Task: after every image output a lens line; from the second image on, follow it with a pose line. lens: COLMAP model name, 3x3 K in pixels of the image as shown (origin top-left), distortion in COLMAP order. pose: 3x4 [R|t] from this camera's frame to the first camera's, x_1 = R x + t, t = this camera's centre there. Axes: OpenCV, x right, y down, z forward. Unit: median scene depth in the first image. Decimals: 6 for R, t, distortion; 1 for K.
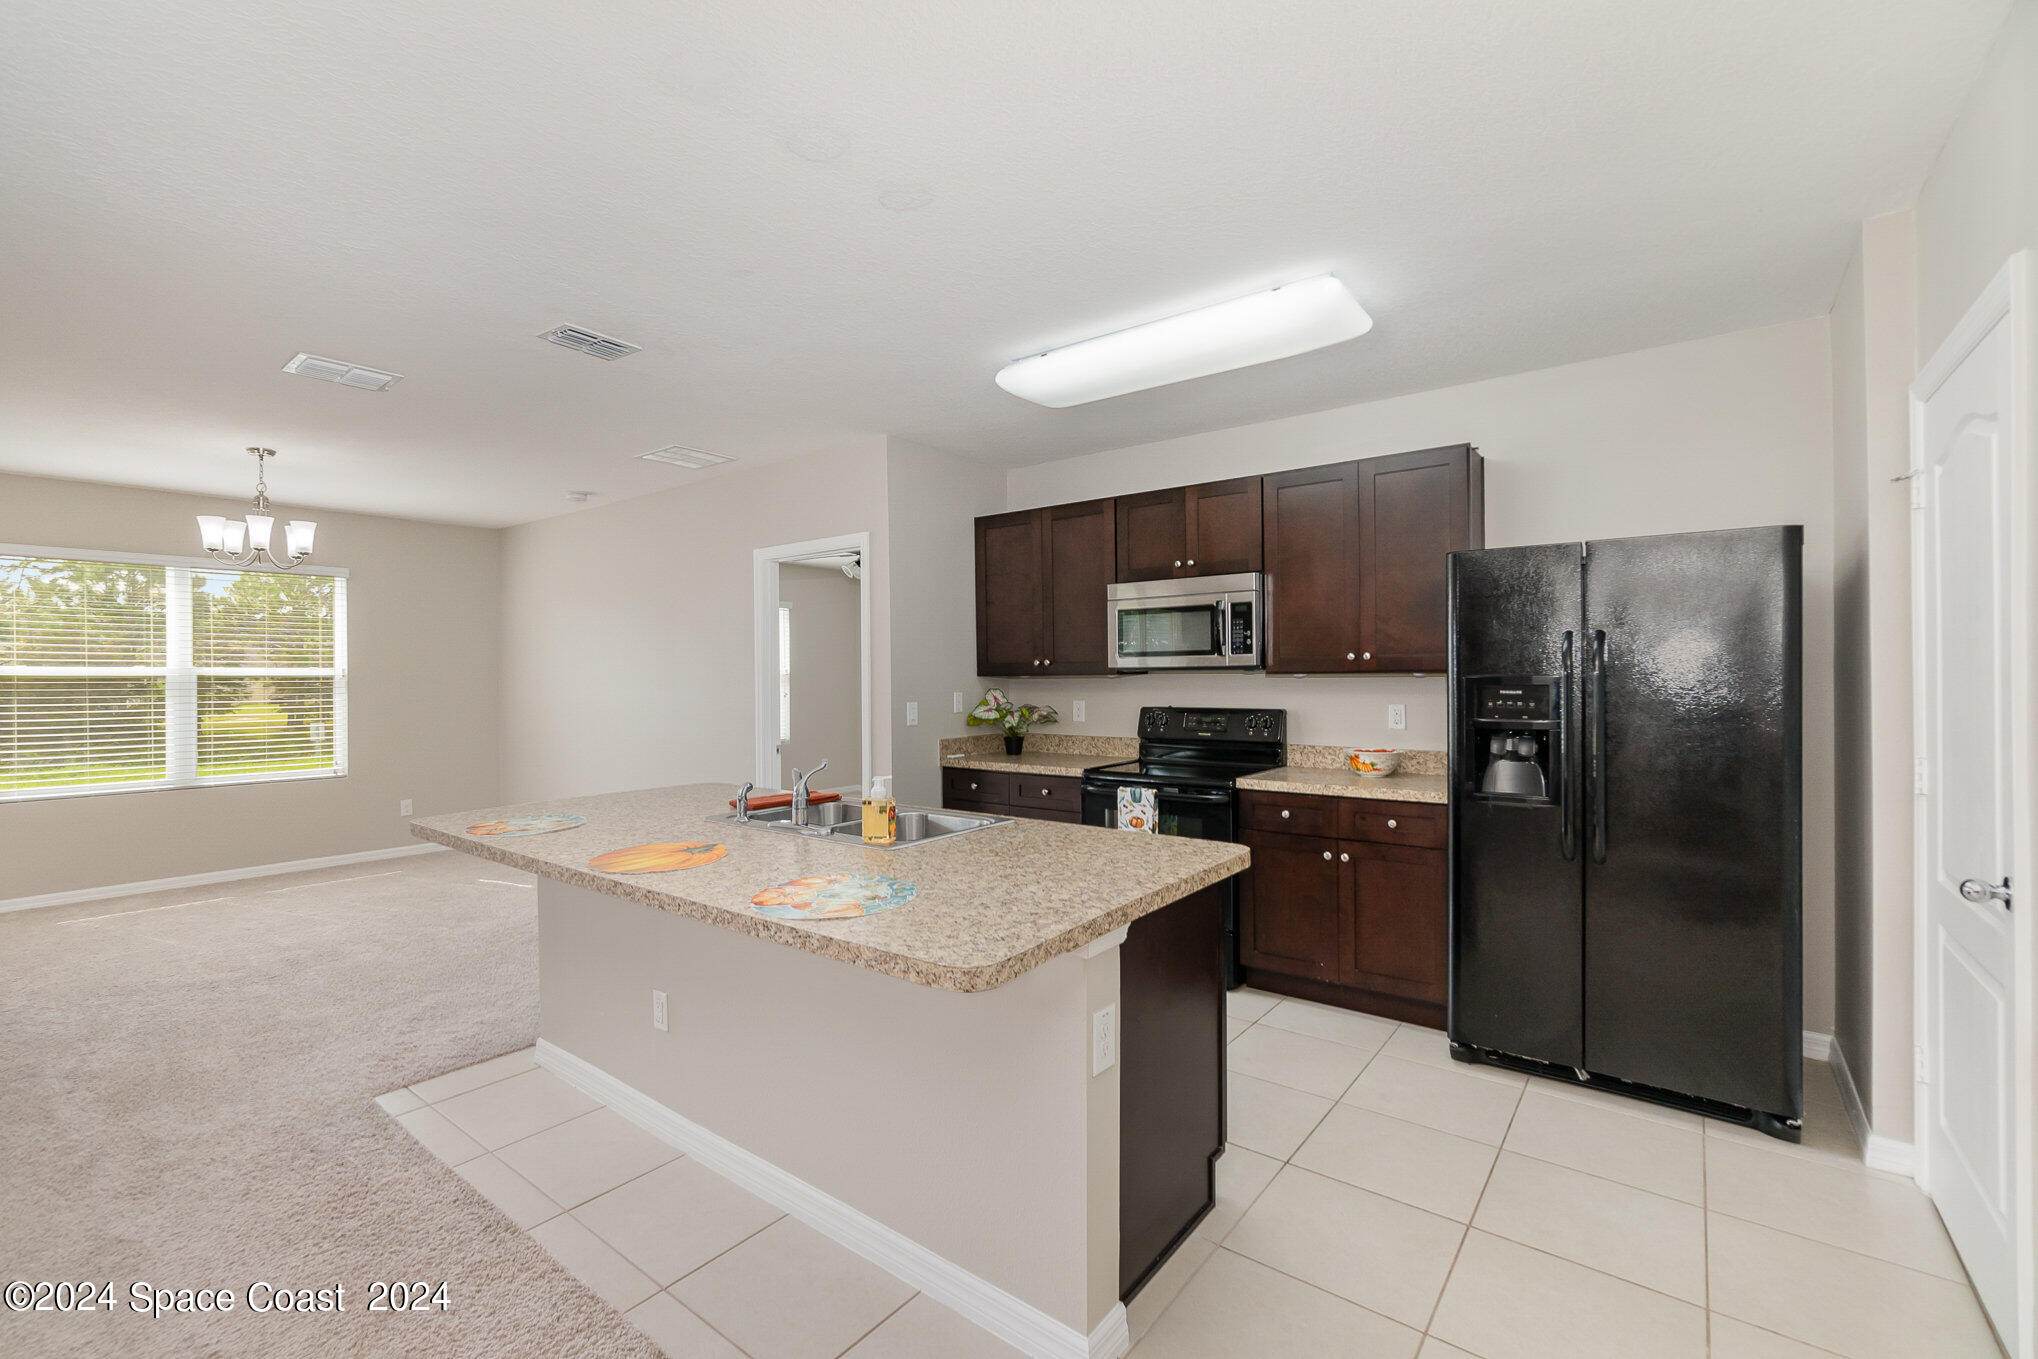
lens RADIAL K [[907.7, 0, 991.2], [0, 907.7, 678.8], [0, 0, 1]] dist [-0.000334, -0.000111]
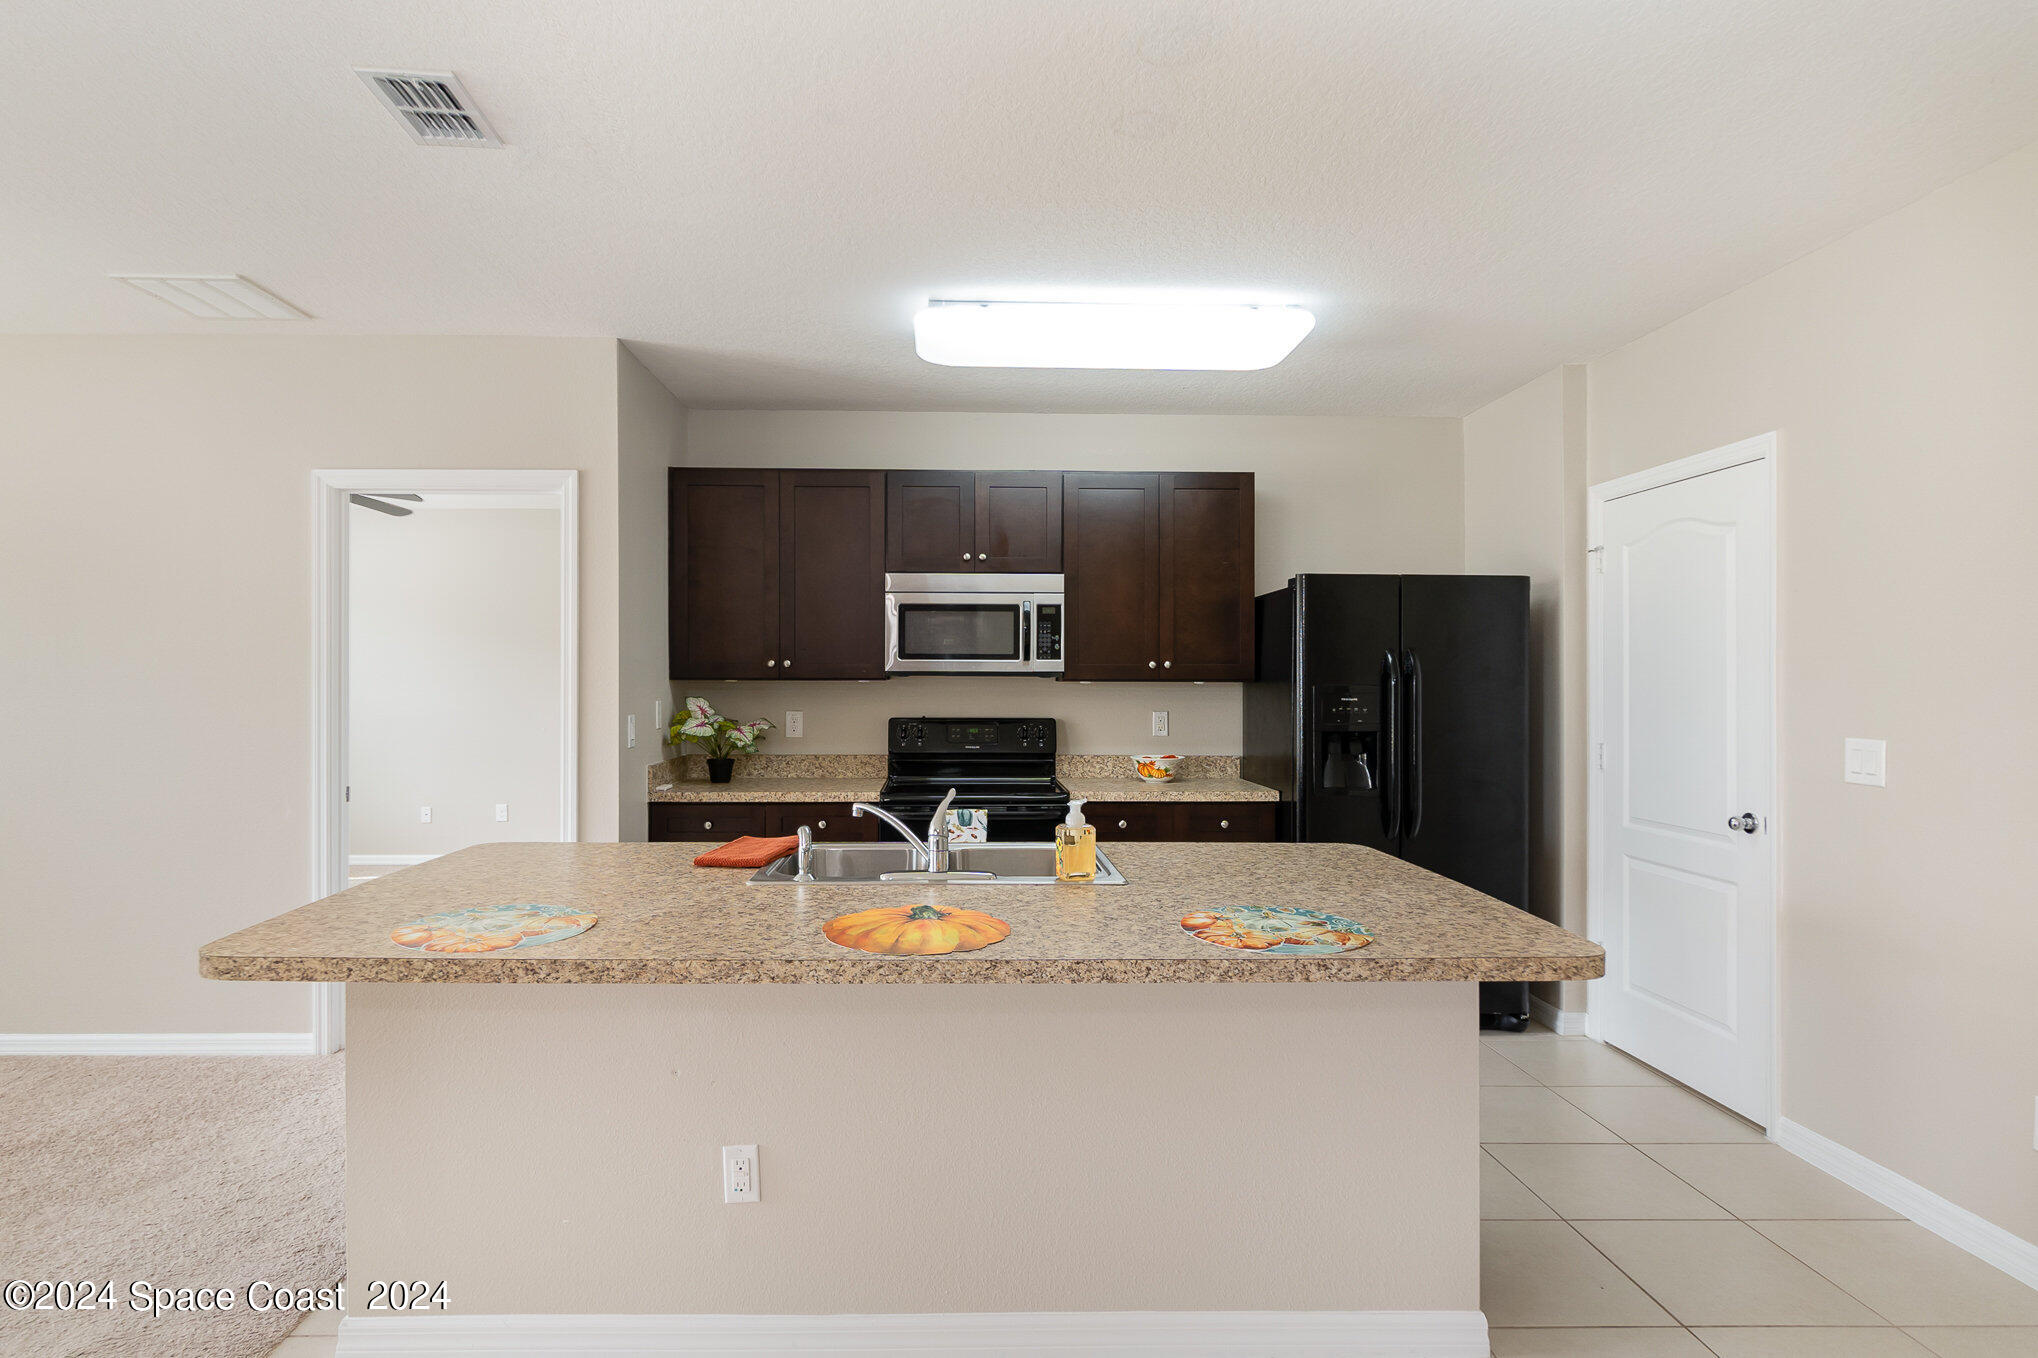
lens RADIAL K [[1096.5, 0, 1010.9], [0, 1096.5, 686.4], [0, 0, 1]] dist [0.012624, 0.000736]
pose [[0.751062, 0.007690, 0.660187, -0.500840], [-0.007954, 0.999965, -0.002599, 0.003687], [-0.660184, -0.003299, 0.751096, 0.171550]]
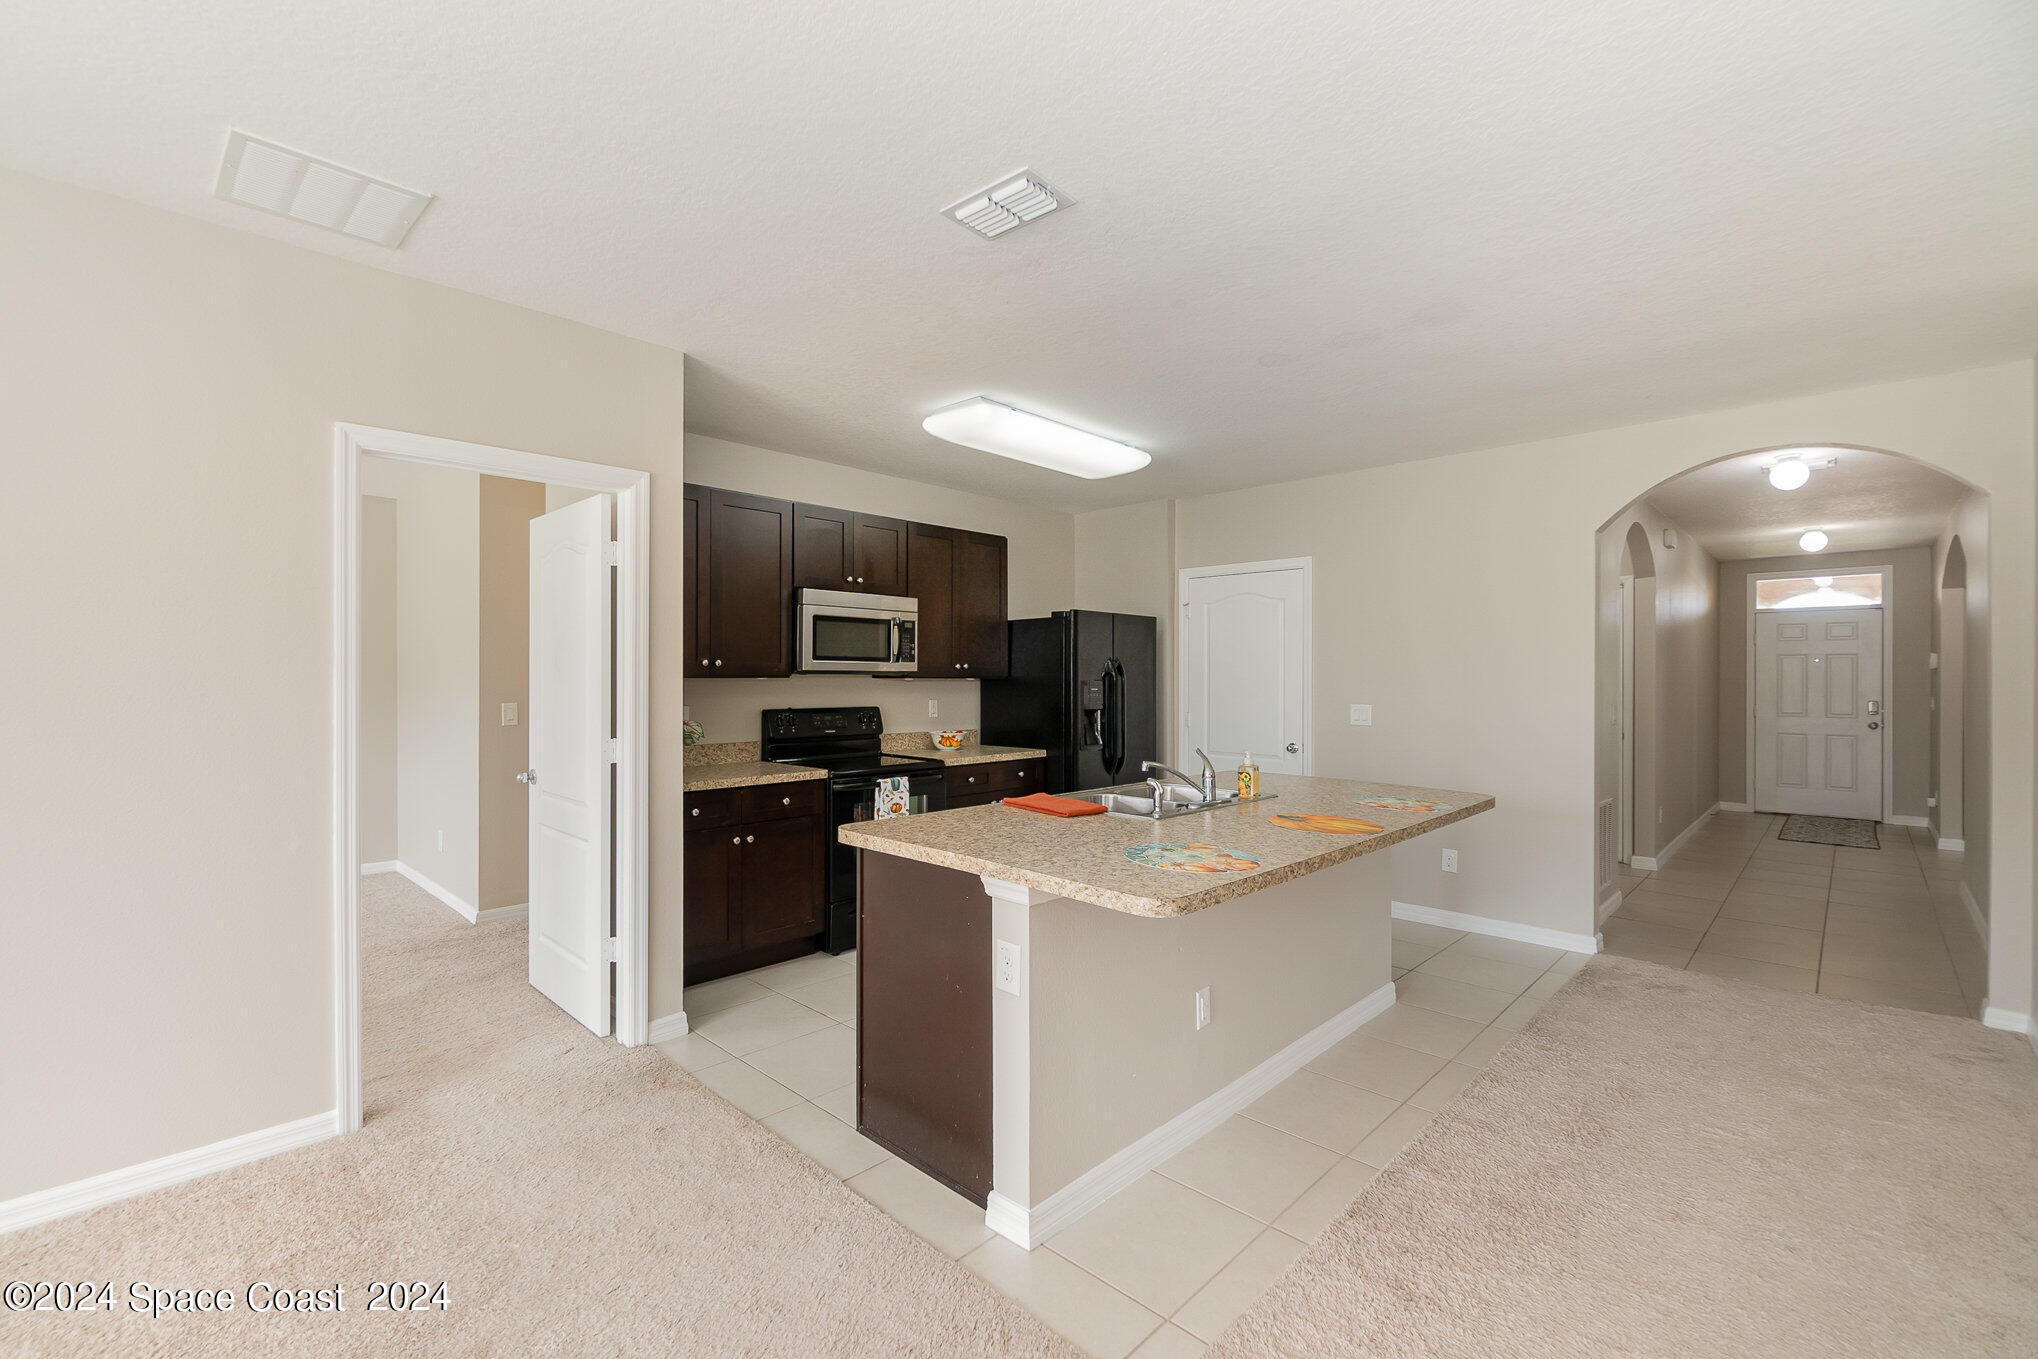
lens RADIAL K [[866.1, 0, 1013.7], [0, 866.1, 687.2], [0, 0, 1]] dist [-0.001557, 0.000079]
pose [[0.085895, -0.002192, 0.996302, -0.890591], [-0.000647, 0.999997, 0.002256, 0.004448], [-0.996304, -0.000839, 0.085893, 0.749329]]
